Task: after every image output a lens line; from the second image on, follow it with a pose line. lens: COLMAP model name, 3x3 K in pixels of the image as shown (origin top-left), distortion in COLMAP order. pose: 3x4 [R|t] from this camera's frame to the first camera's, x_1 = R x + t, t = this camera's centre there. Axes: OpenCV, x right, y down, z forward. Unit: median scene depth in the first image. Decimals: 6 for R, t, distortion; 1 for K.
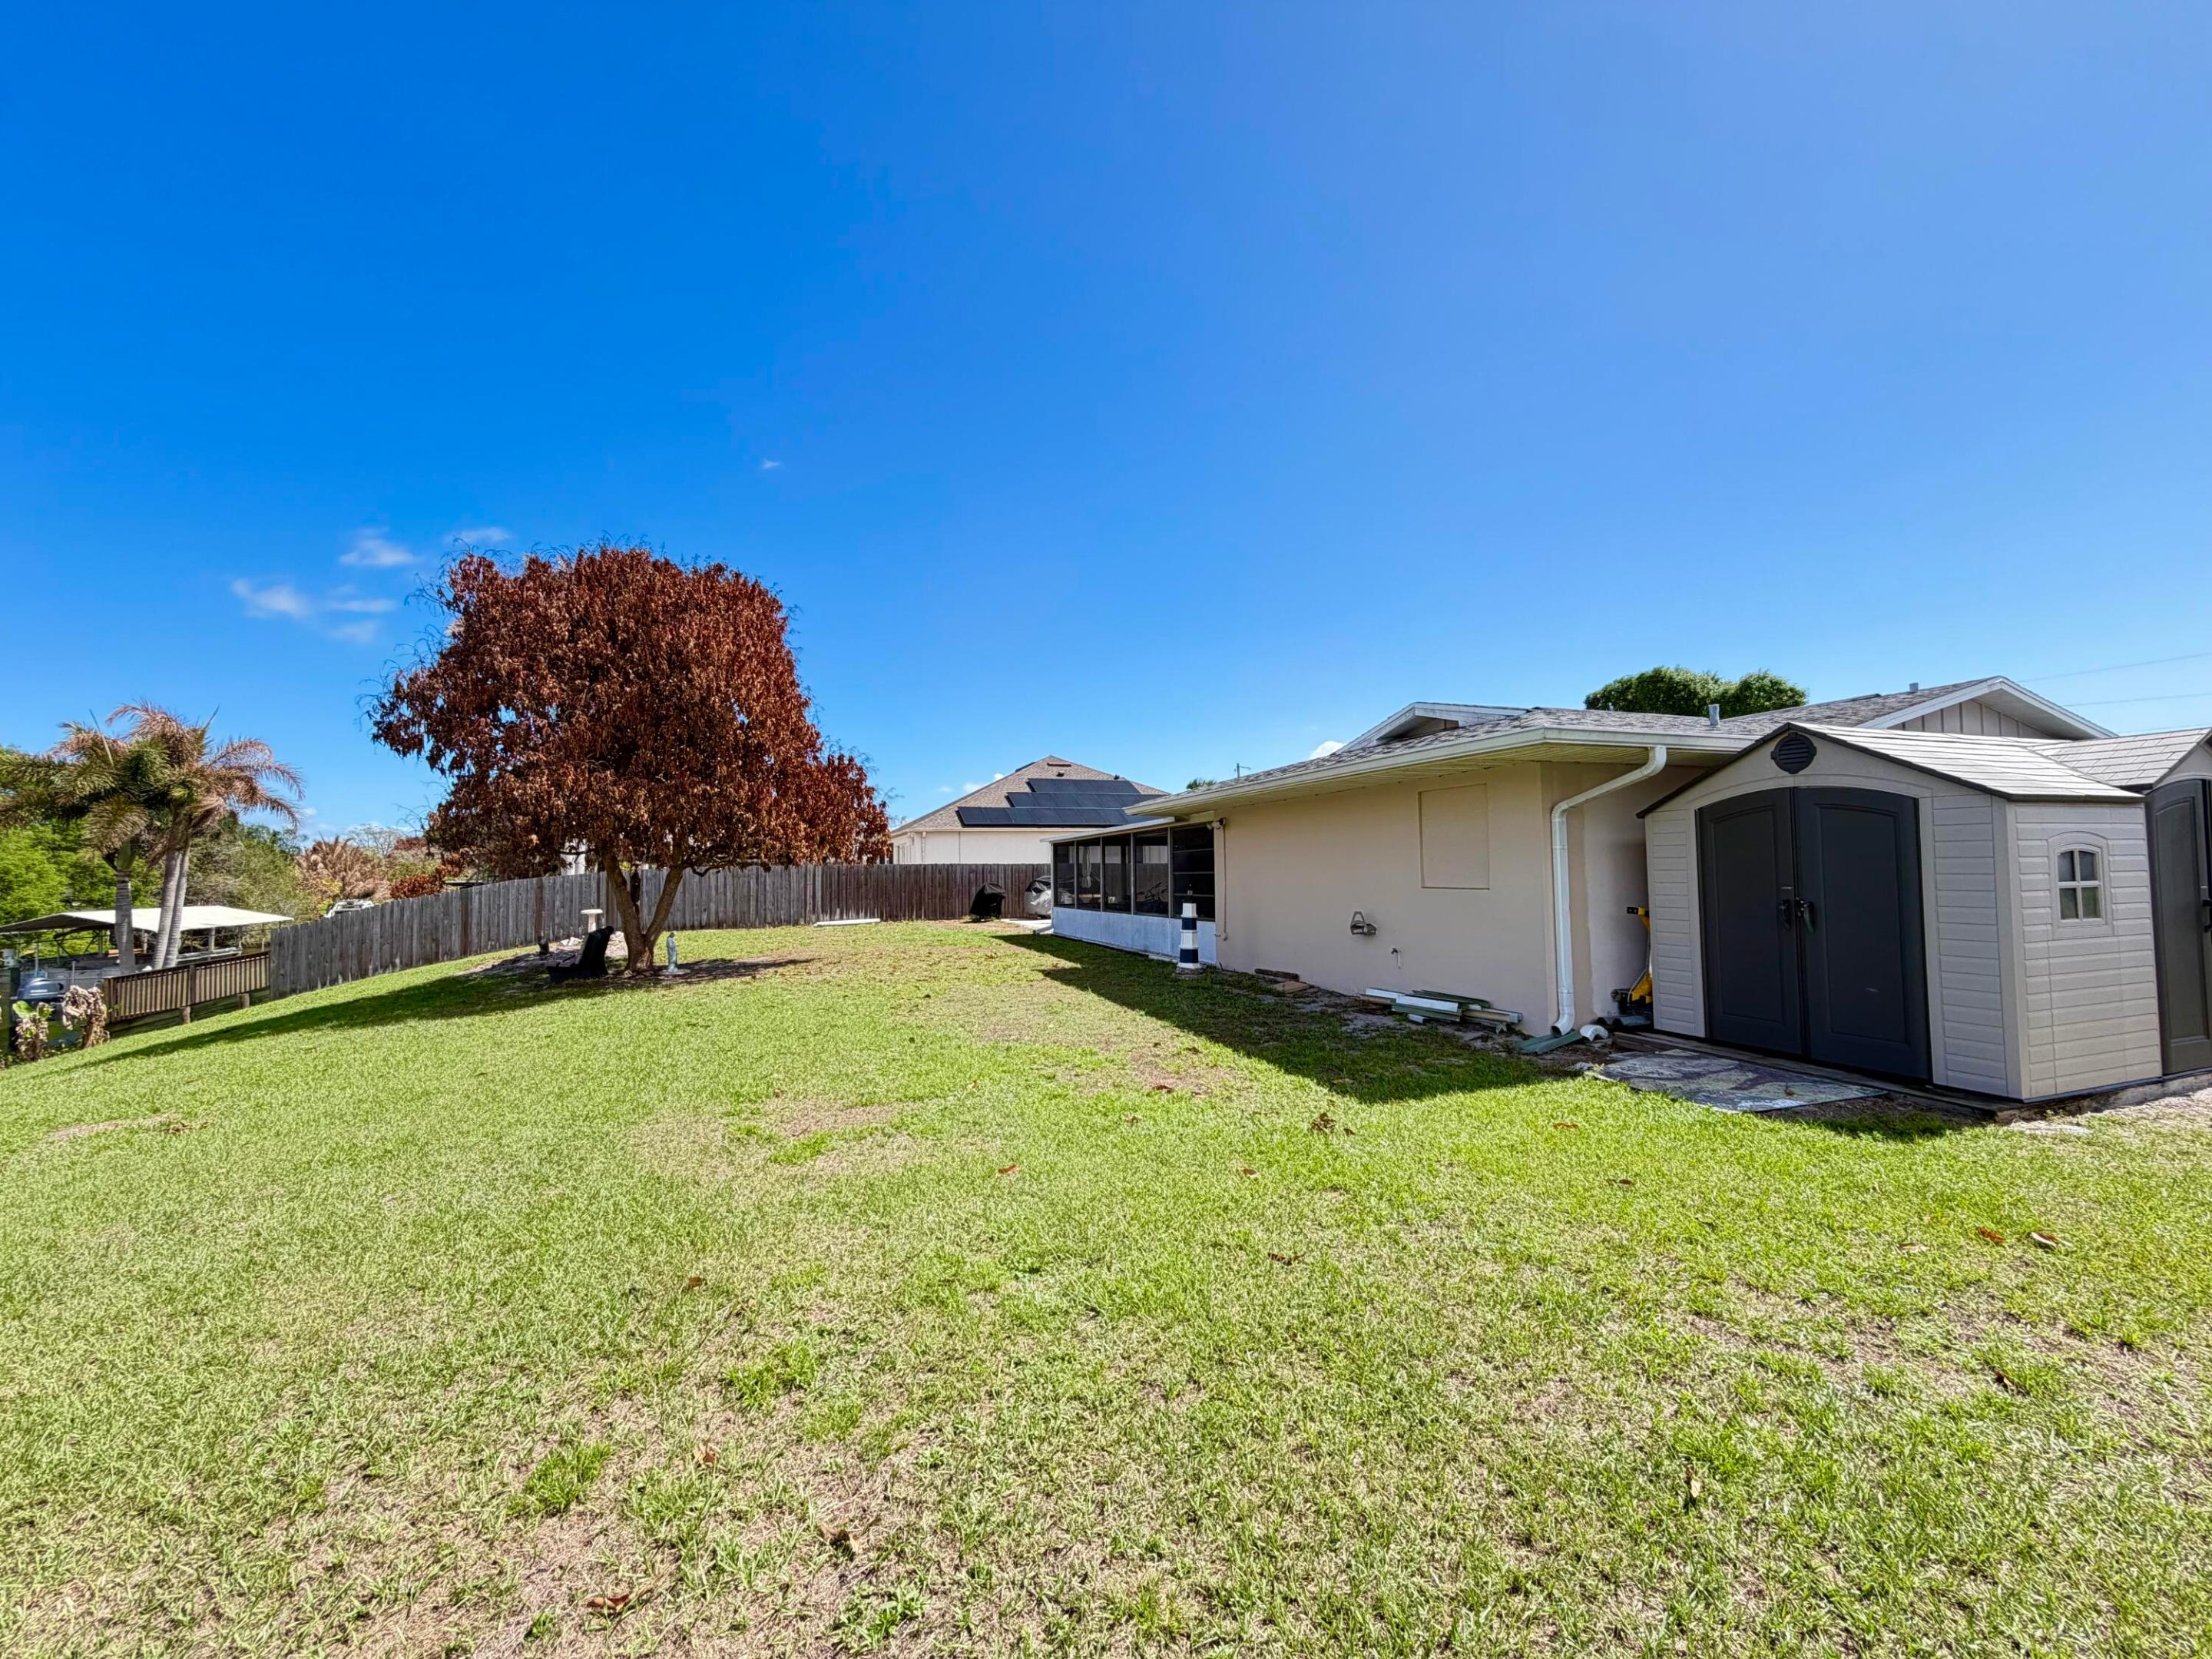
lens RADIAL K [[870.3, 0, 1106.0], [0, 870.3, 829.5], [0, 0, 1]] dist [-0.000271, -0.000504]
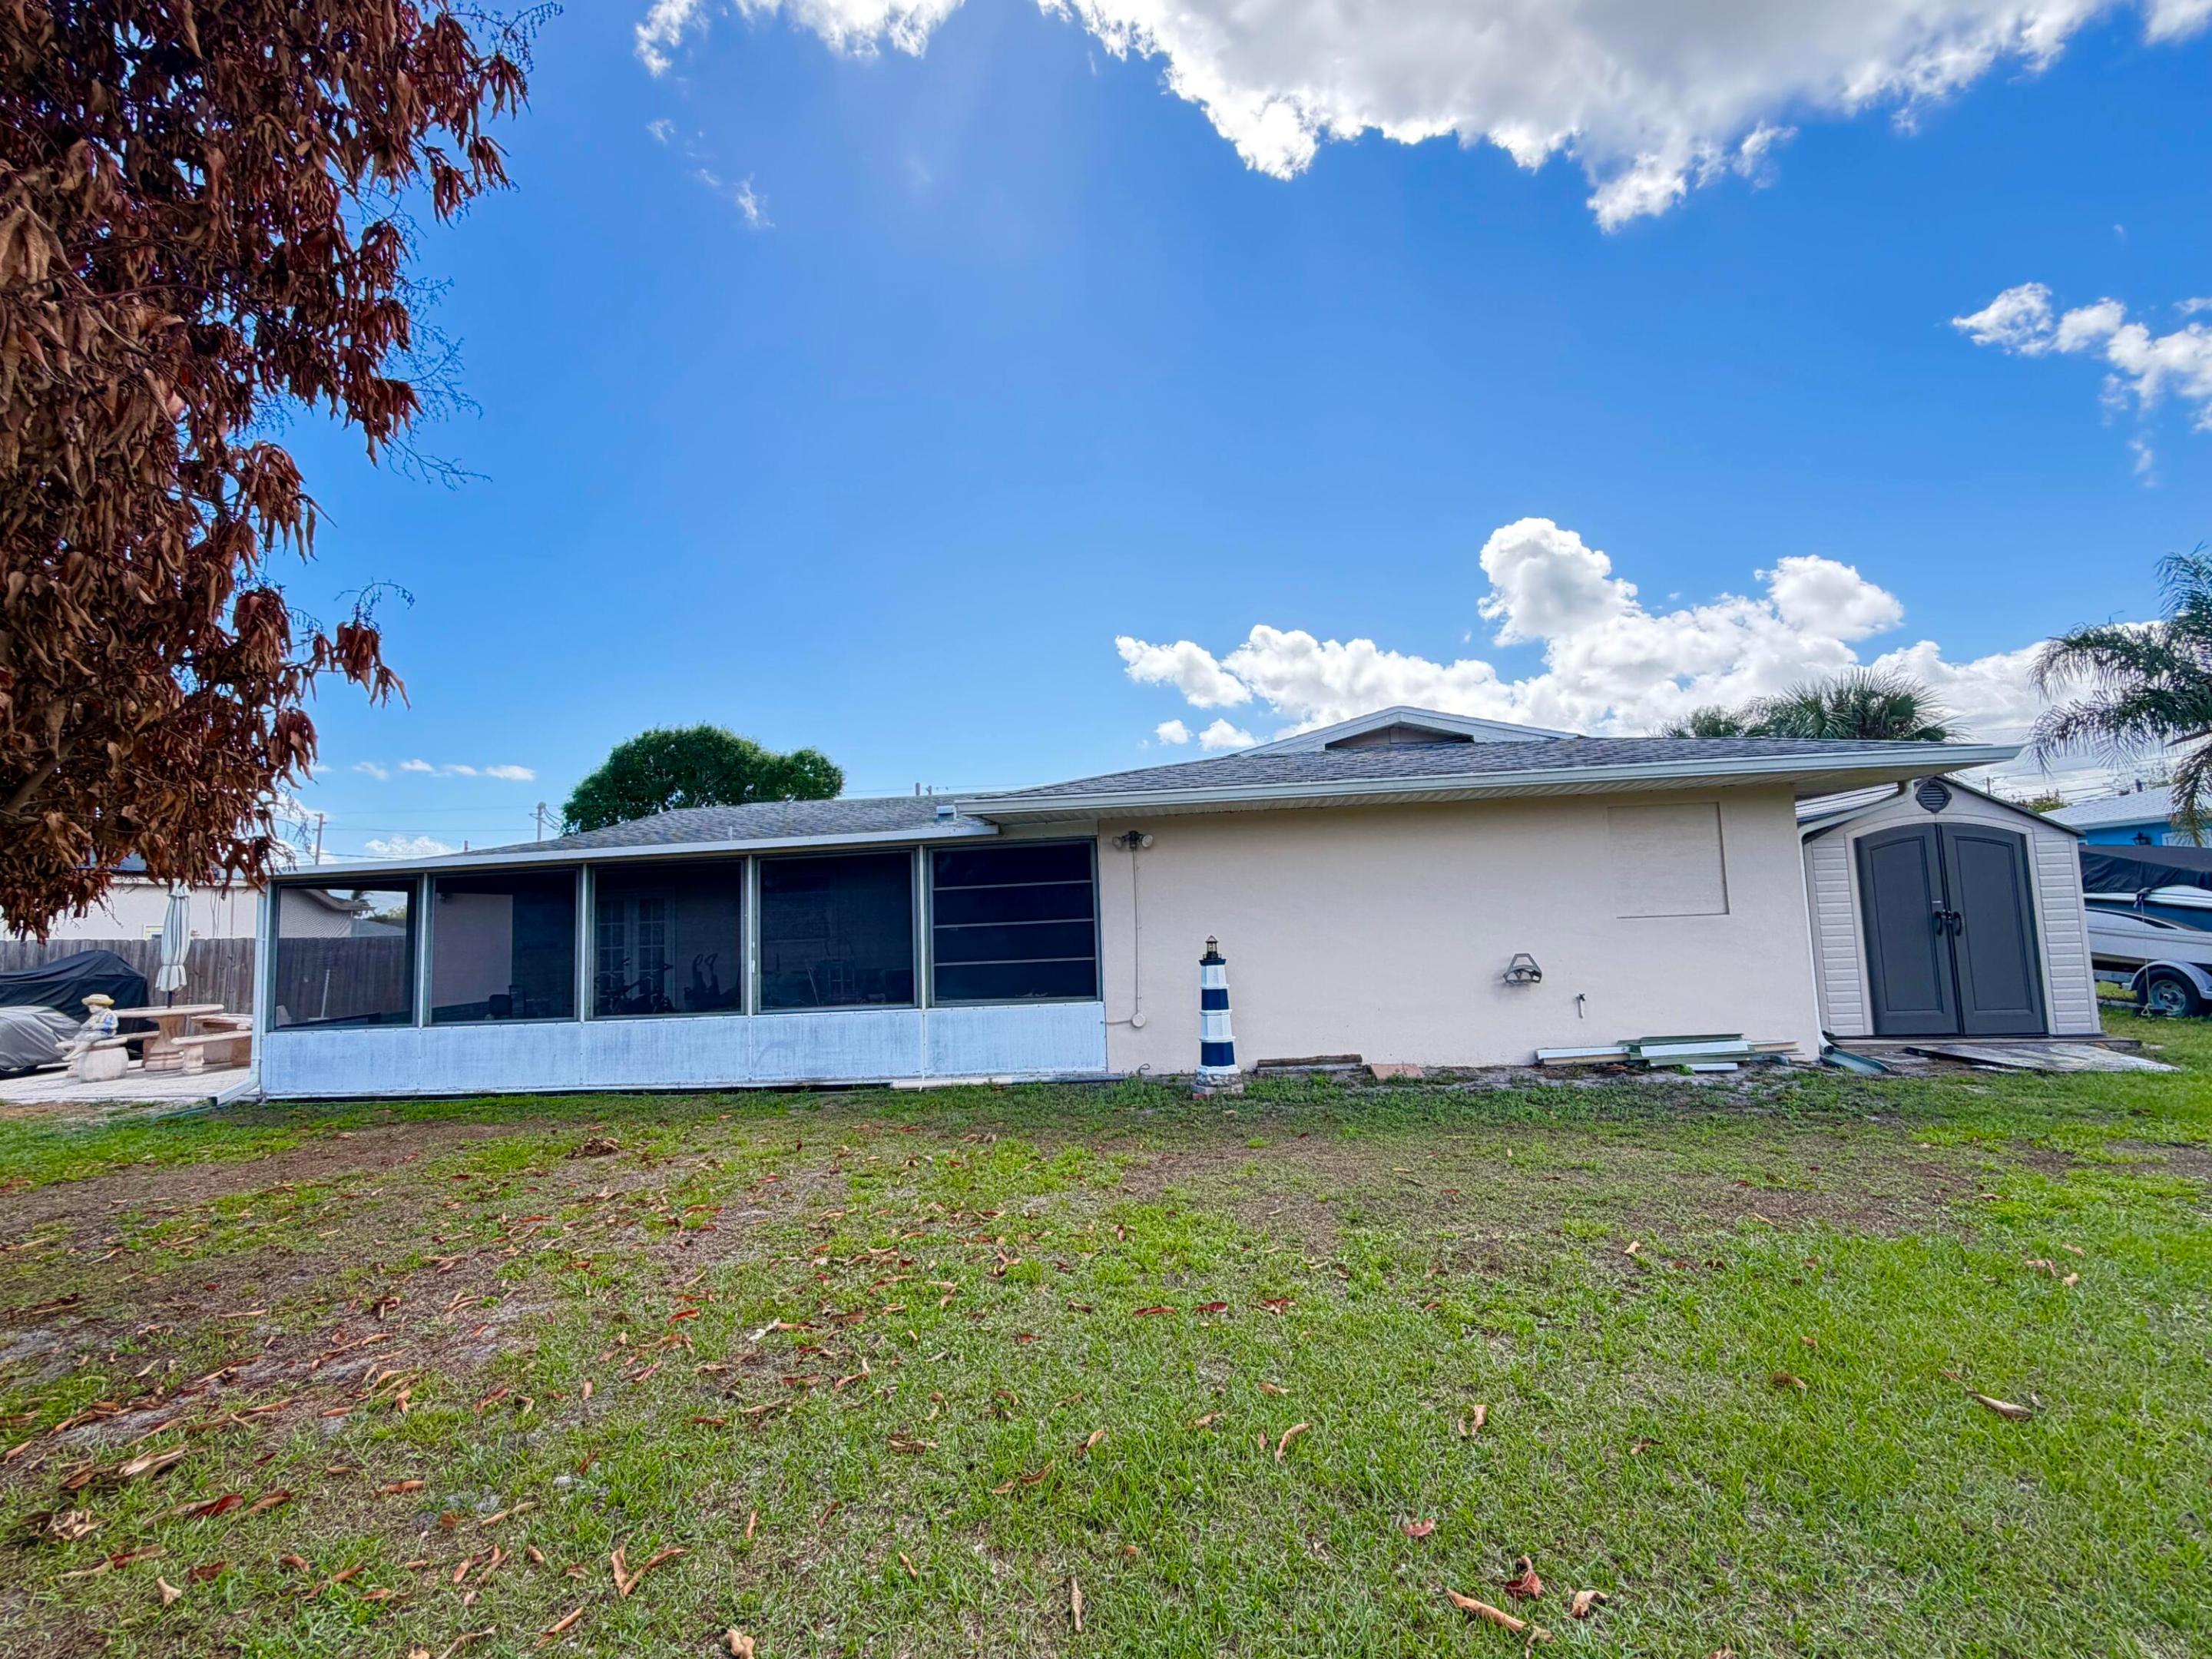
lens RADIAL K [[966.3, 0, 1106.0], [0, 966.3, 829.5], [0, 0, 1]] dist [-0.001358, -0.000009]
pose [[0.442280, 0.077101, 0.893557, -0.990520], [-0.007930, 0.996595, -0.082067, 0.084690], [-0.896842, 0.029211, 0.441385, 1.417262]]
